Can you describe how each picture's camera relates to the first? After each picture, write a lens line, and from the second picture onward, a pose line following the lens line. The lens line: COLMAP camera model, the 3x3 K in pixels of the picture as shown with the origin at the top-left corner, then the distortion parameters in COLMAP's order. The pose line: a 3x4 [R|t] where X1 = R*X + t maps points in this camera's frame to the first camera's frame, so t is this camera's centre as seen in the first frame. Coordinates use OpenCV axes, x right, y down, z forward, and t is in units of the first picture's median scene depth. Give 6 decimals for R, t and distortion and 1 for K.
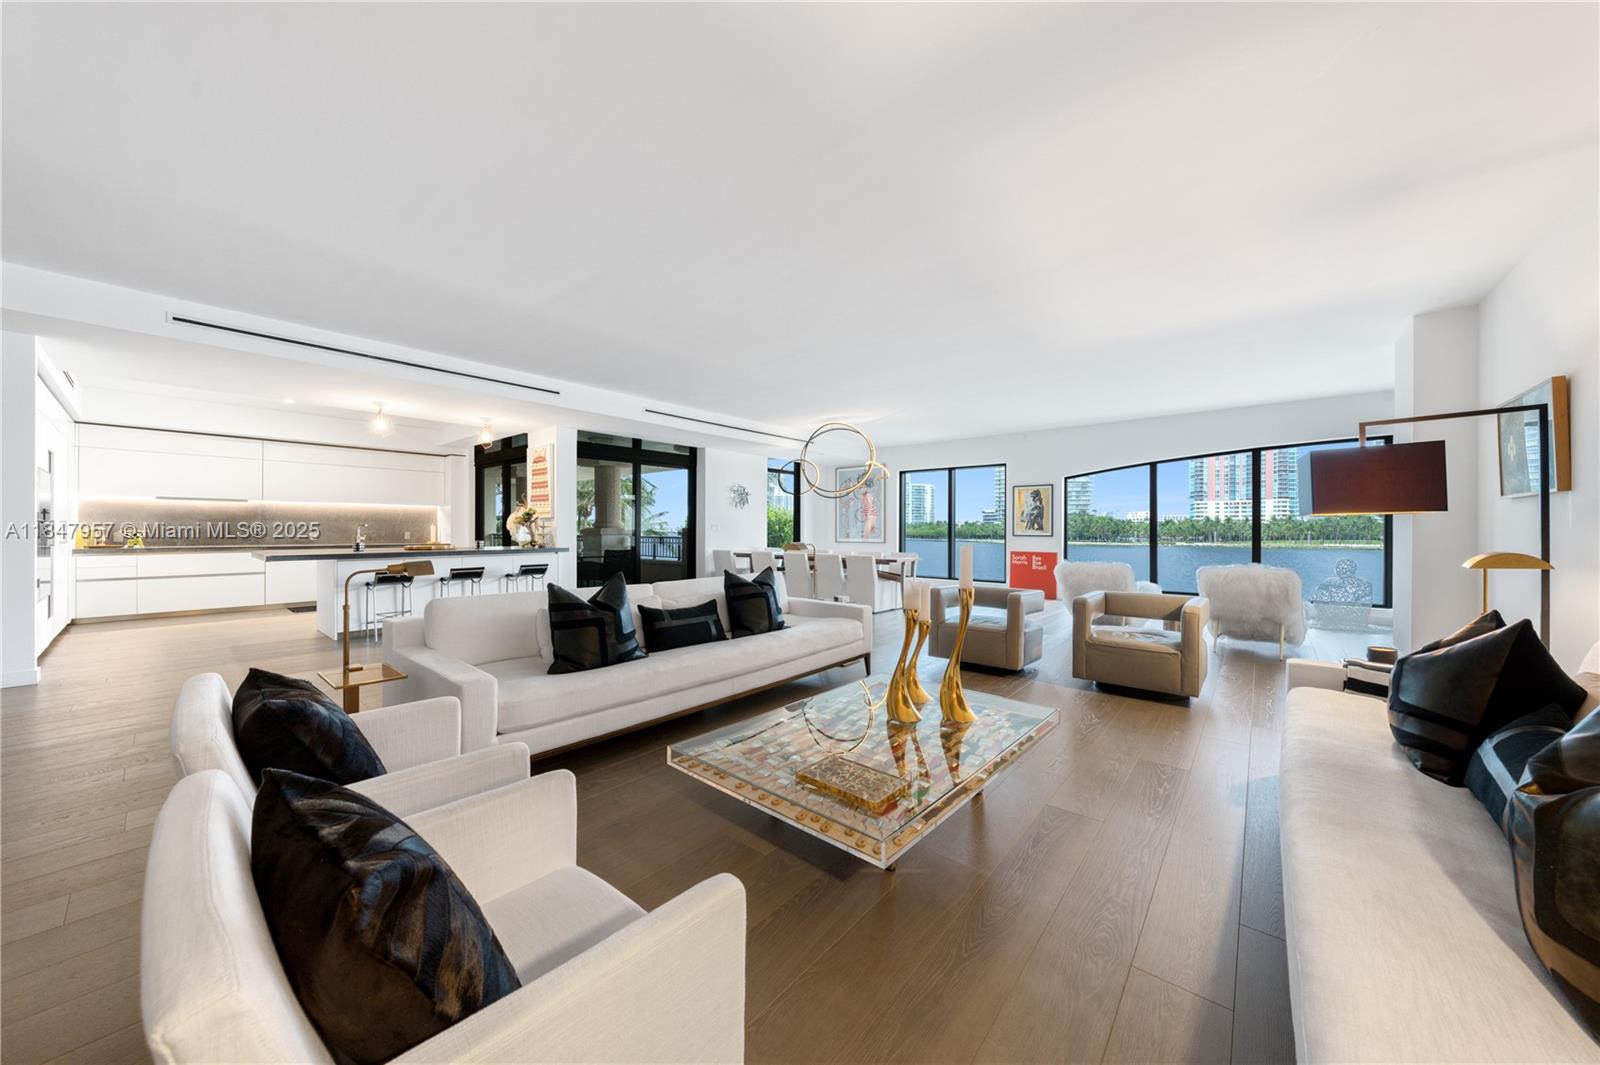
lens RADIAL K [[545.2, 0, 790.9], [0, 545.2, 531.5], [0, 0, 1]] dist [-0.002476, -0.000055]
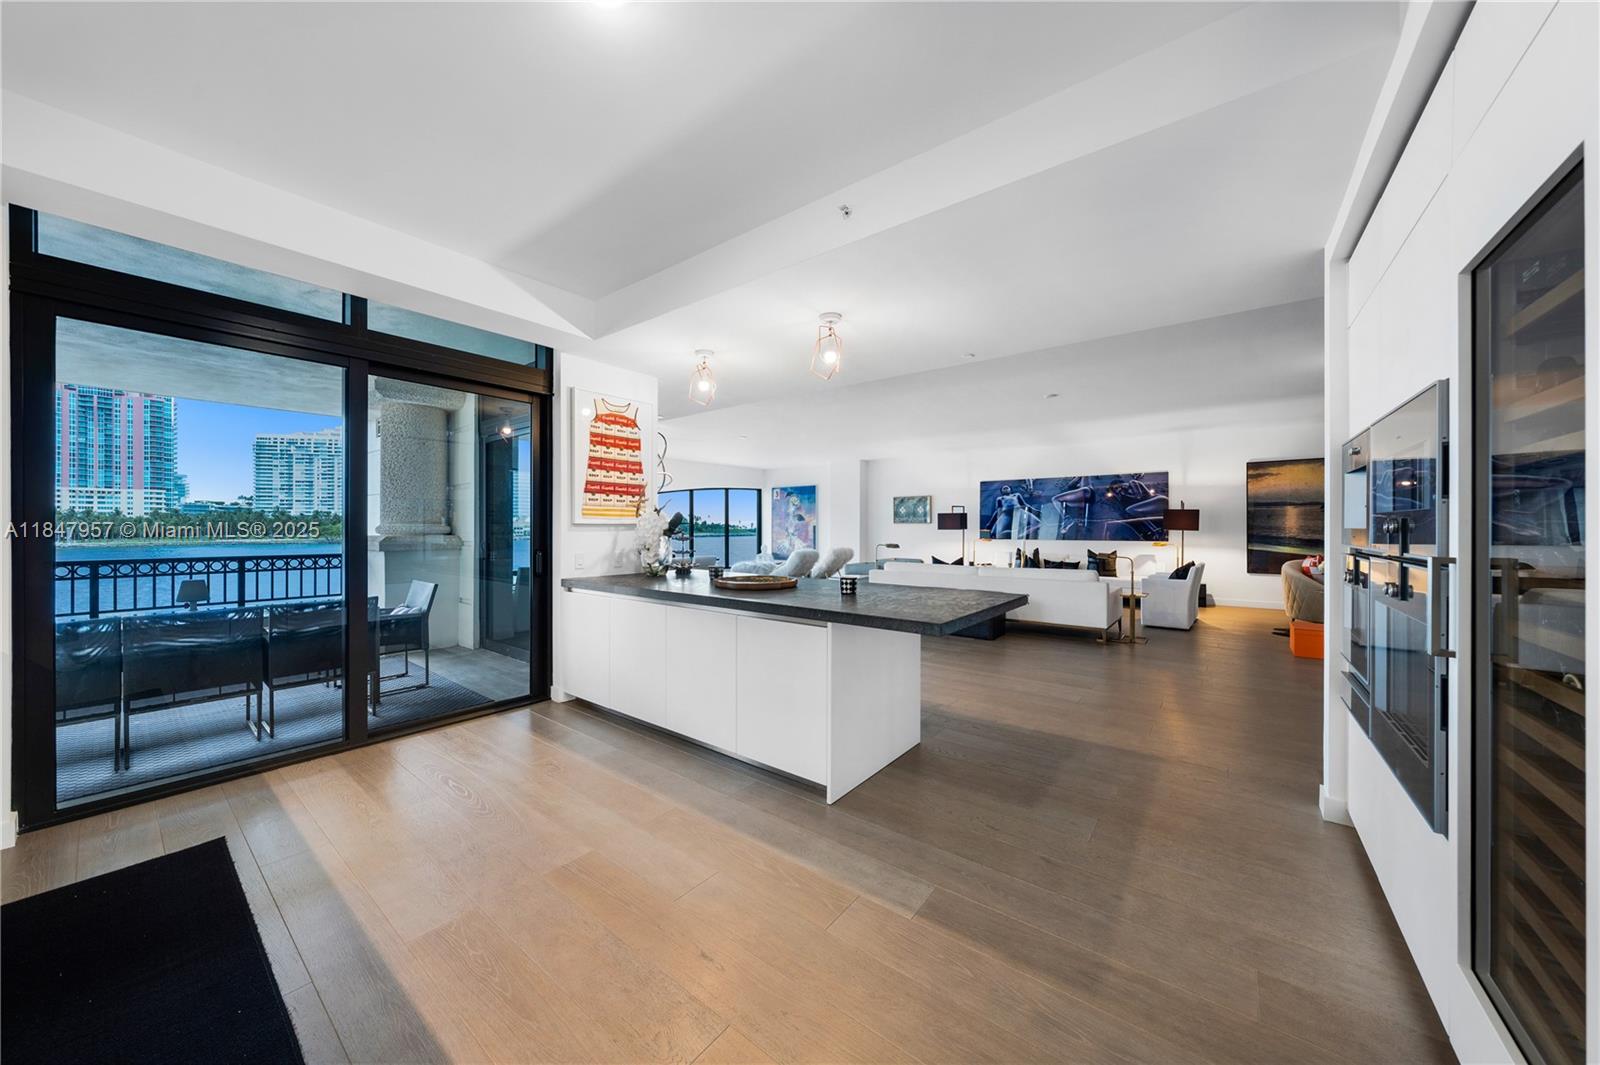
lens RADIAL K [[545.2, 0, 790.9], [0, 545.2, 531.5], [0, 0, 1]] dist [-0.002476, -0.000055]
pose [[-0.033948, -0.011073, 0.999362, -0.972788], [0.002488, 0.999935, 0.011164, -0.021740], [-0.999421, 0.002865, -0.033918, 0.791953]]
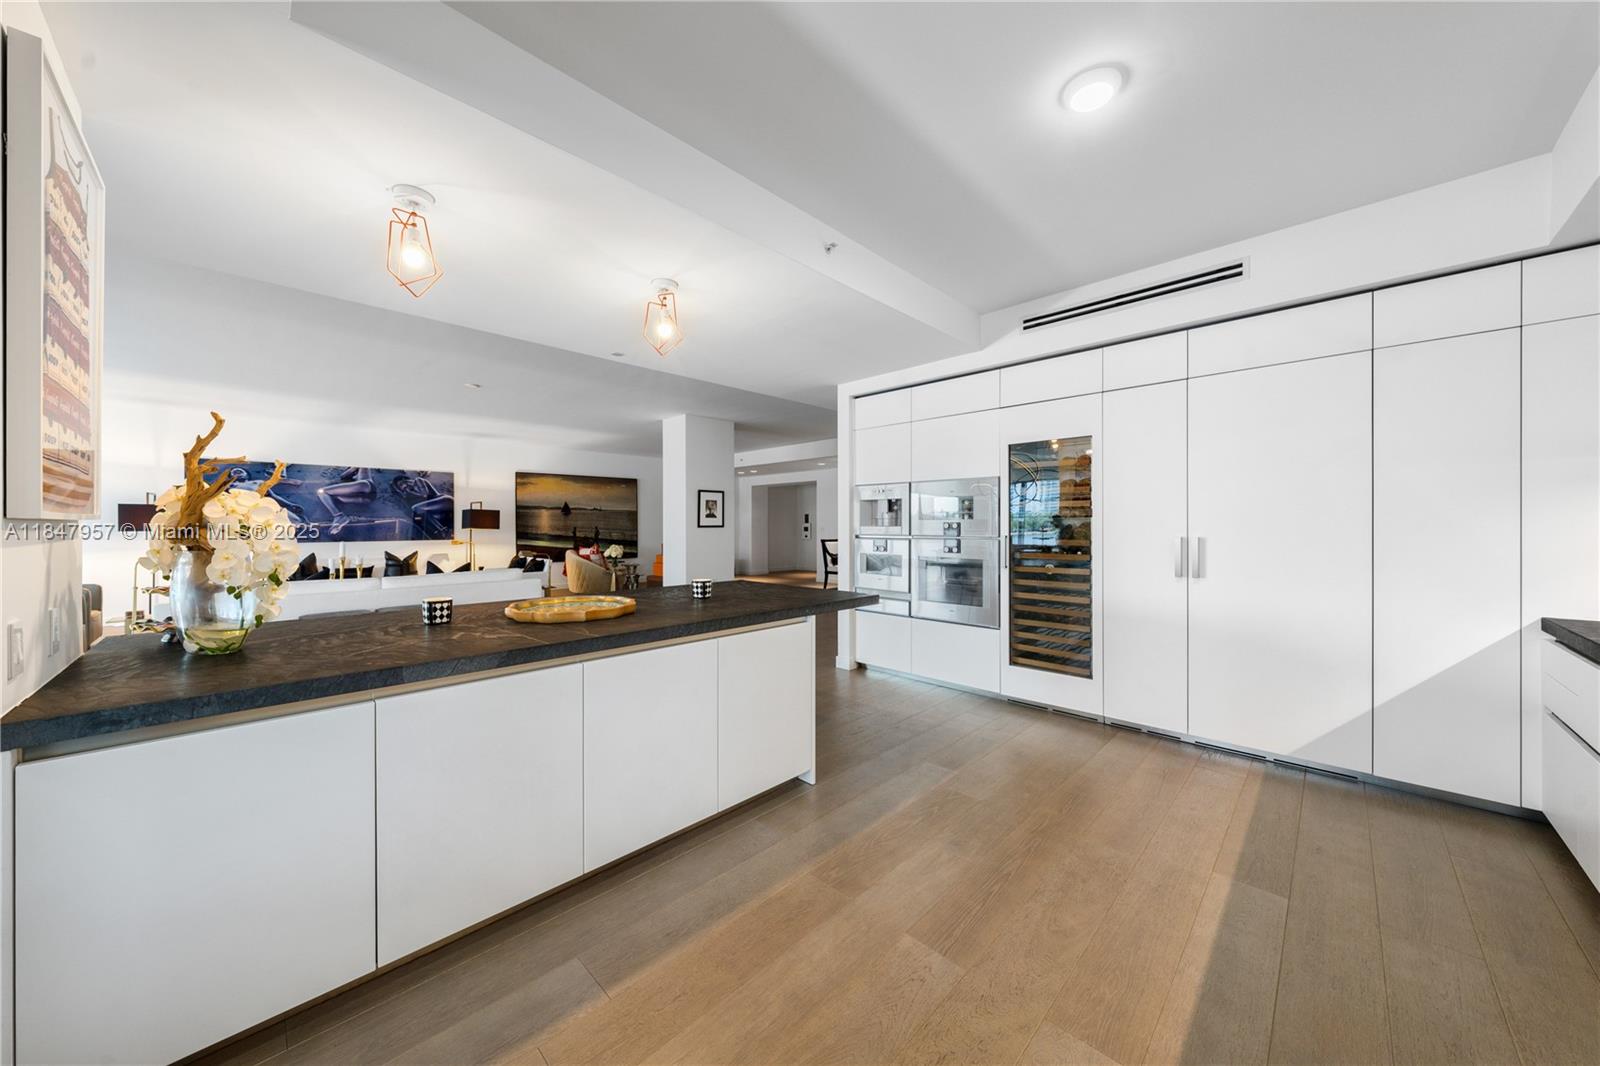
lens RADIAL K [[548.5, 0, 788.6], [0, 548.5, 530.3], [0, 0, 1]] dist [-0.000813, 0.000097]
pose [[-0.996520, -0.002290, 0.083318, -0.677483], [-0.001270, 0.999924, 0.012300, -0.022608], [-0.083339, 0.012151, -0.996447, 1.093853]]
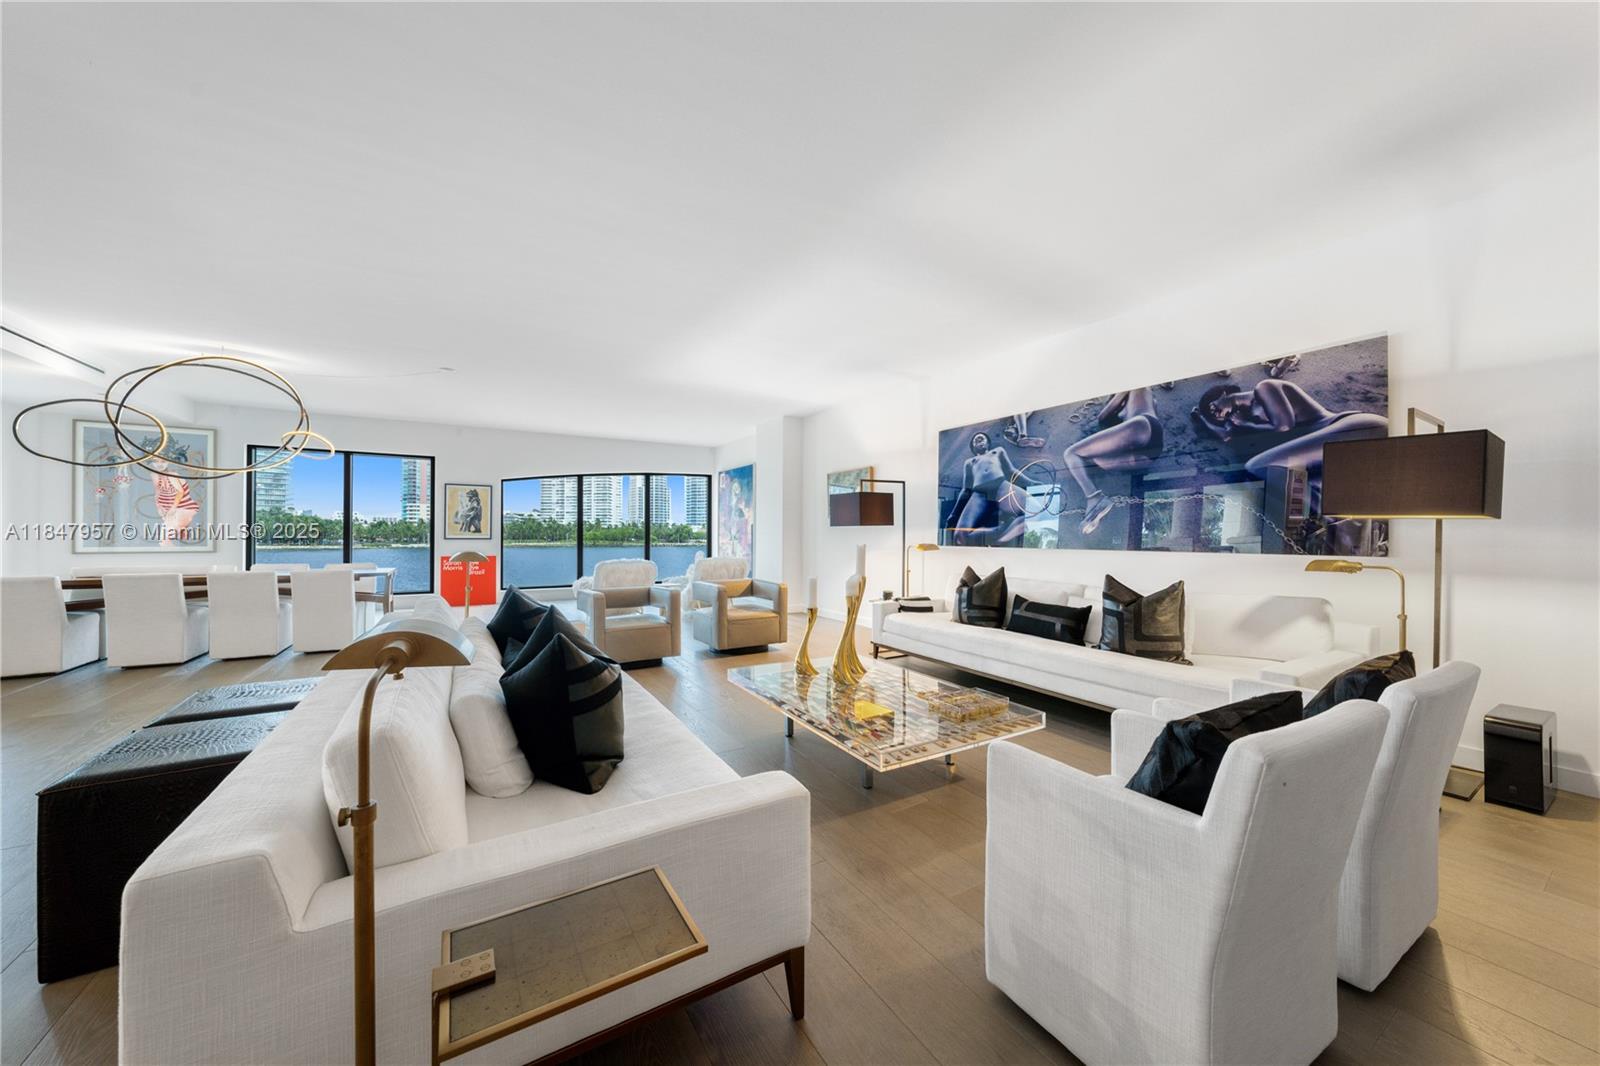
lens RADIAL K [[548.5, 0, 788.6], [0, 548.5, 530.3], [0, 0, 1]] dist [-0.000813, 0.000097]
pose [[0.317585, 0.004508, 0.948219, -0.312465], [0.000248, 0.999988, -0.004837, -0.002211], [-0.948230, 0.001772, 0.317580, 0.213242]]
